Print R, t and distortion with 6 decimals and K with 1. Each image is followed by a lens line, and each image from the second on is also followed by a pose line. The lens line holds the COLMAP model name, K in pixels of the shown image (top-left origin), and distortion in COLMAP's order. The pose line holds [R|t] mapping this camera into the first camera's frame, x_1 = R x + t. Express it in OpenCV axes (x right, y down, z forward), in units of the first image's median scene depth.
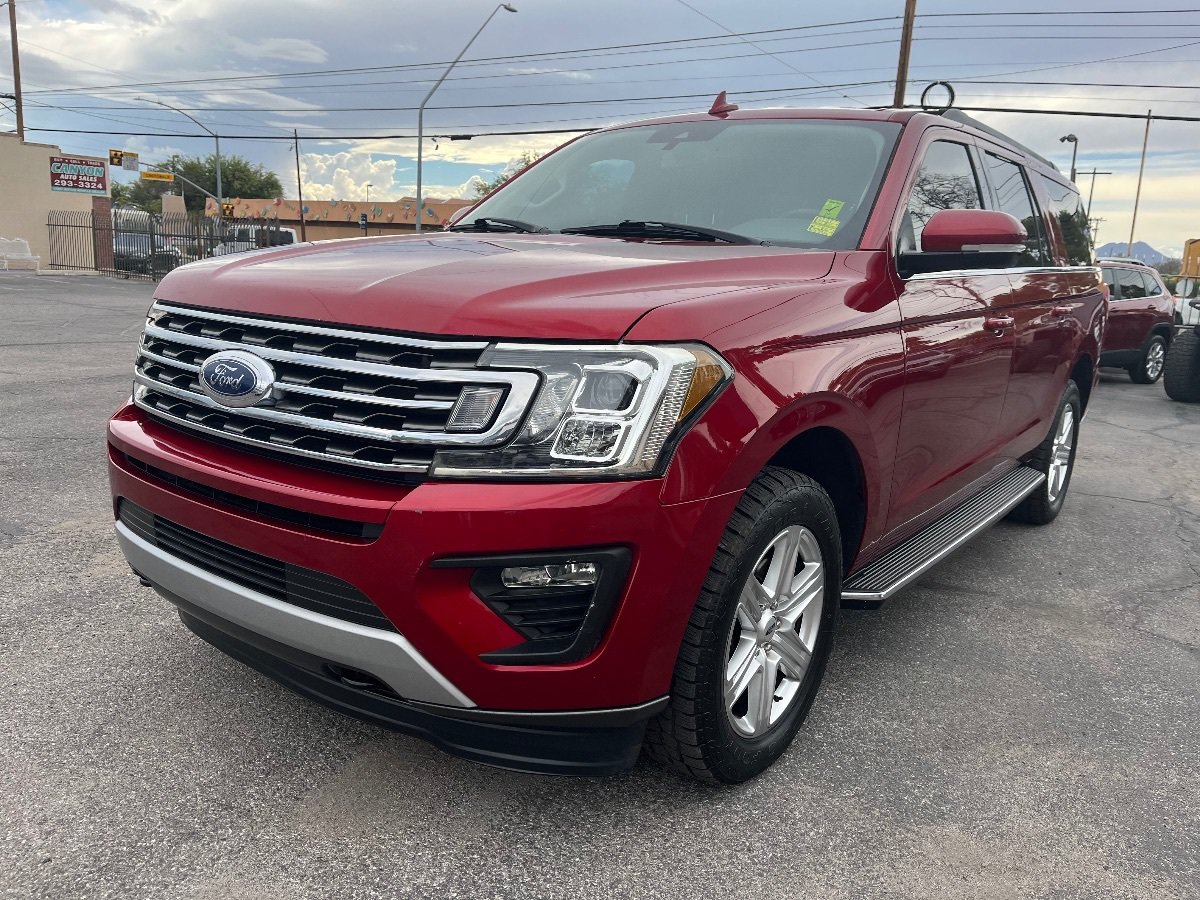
lens RADIAL K [[904.8, 0, 605.6], [0, 904.8, 458.1], [0, 0, 1]] dist [0.063403, -0.093948]
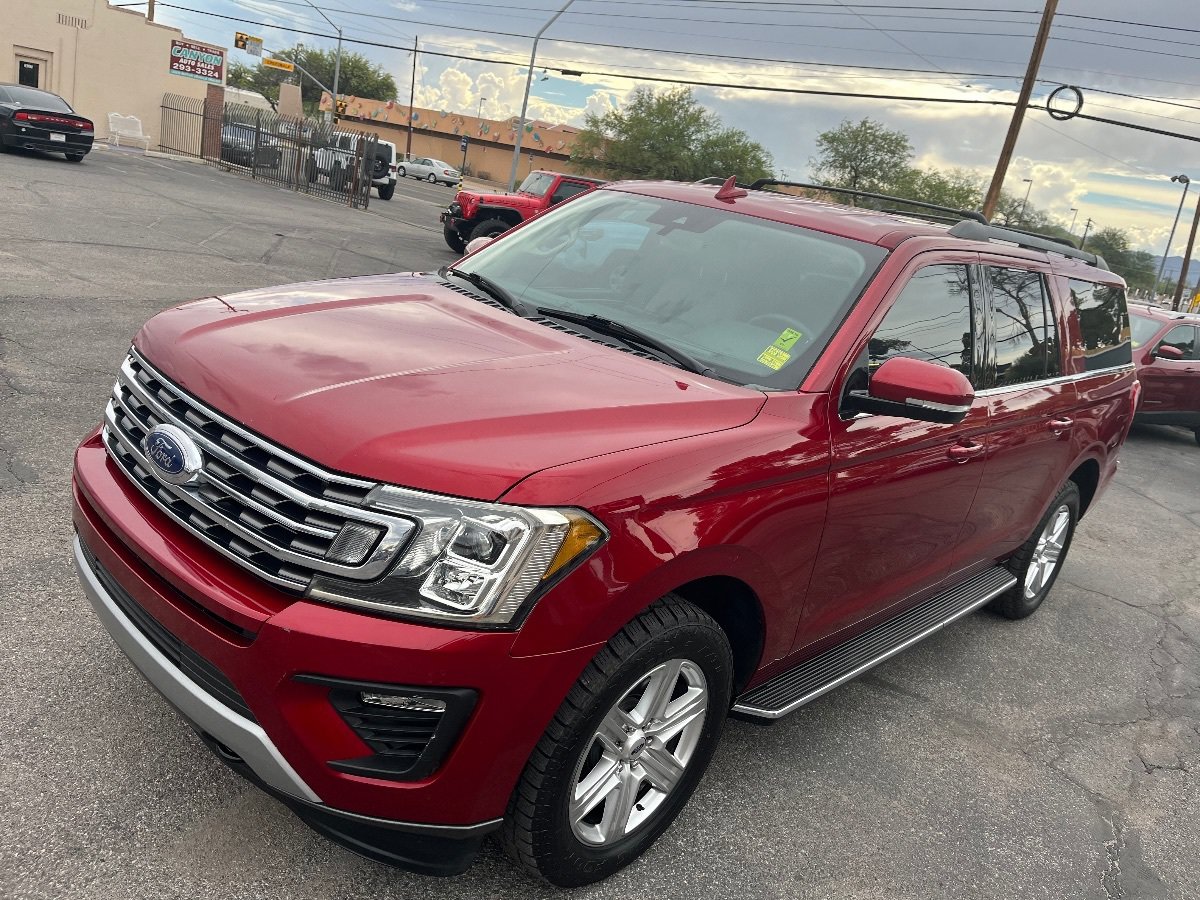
lens RADIAL K [[904.8, 0, 603.6], [0, 904.8, 444.2], [0, 0, 1]] dist [0.063403, -0.093948]
pose [[0.984151, 0.162930, -0.070008, 0.137836], [-0.159185, 0.985651, 0.056142, -0.185720], [0.078151, -0.044108, 0.995965, -0.037882]]
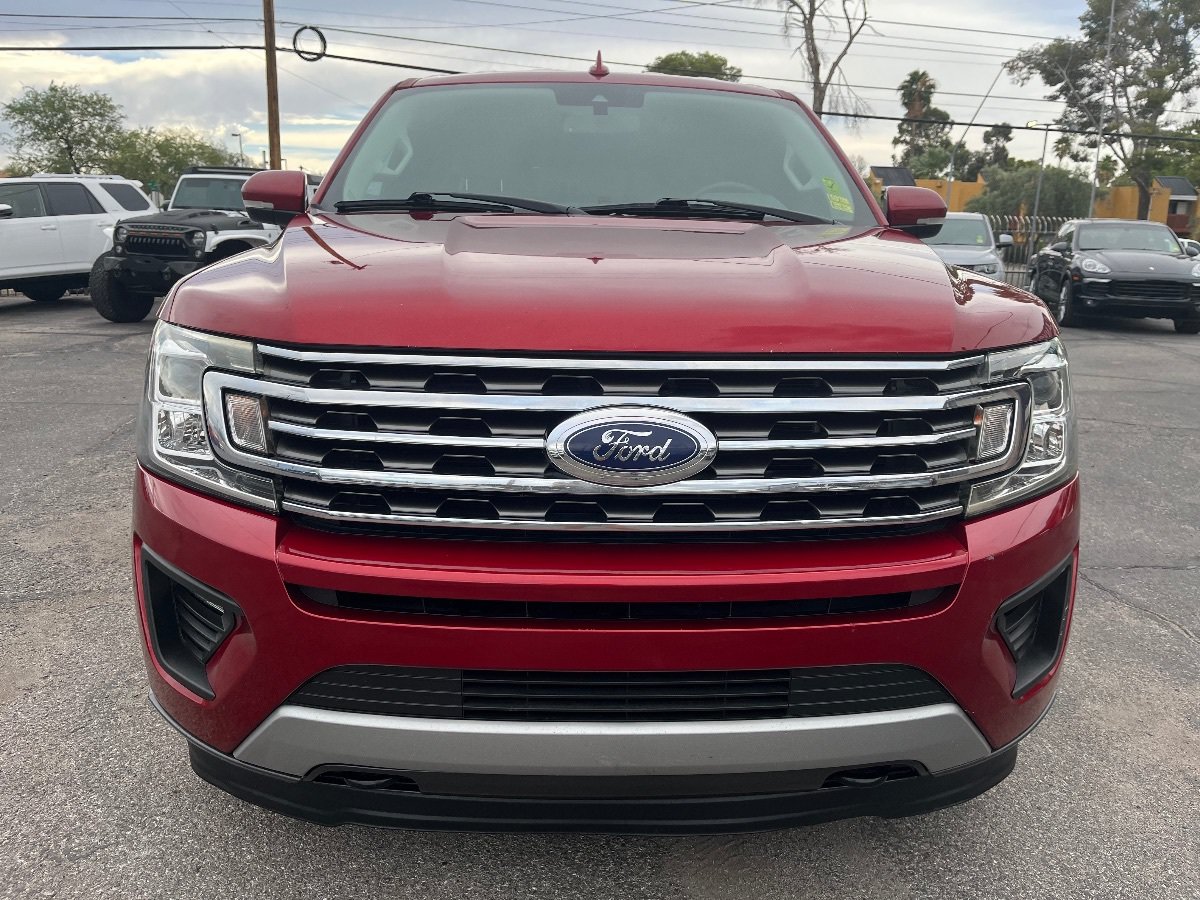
lens RADIAL K [[904.8, 0, 606.4], [0, 904.8, 460.6], [0, 0, 1]] dist [0.063403, -0.093948]
pose [[0.774294, -0.186095, 0.604845, -0.652316], [0.151671, 0.982499, 0.108127, -0.119431], [-0.614381, 0.008015, 0.788969, 0.347996]]
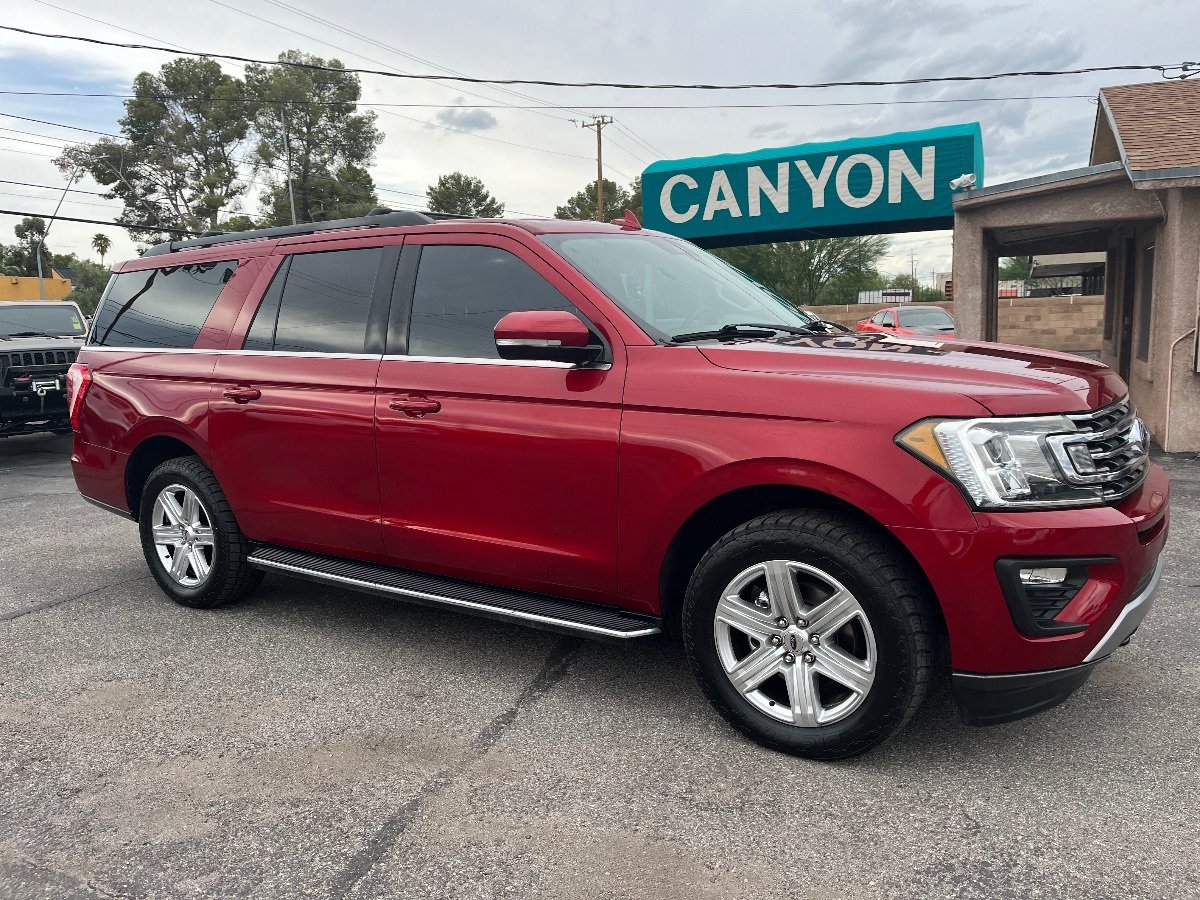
lens RADIAL K [[904.8, 0, 608.3], [0, 904.8, 460.7], [0, 0, 1]] dist [0.063403, -0.093948]
pose [[-0.058275, -0.201107, 0.977834, -1.429752], [0.241633, 0.947532, 0.209275, -0.449535], [-0.968616, 0.248472, -0.006624, 1.447583]]
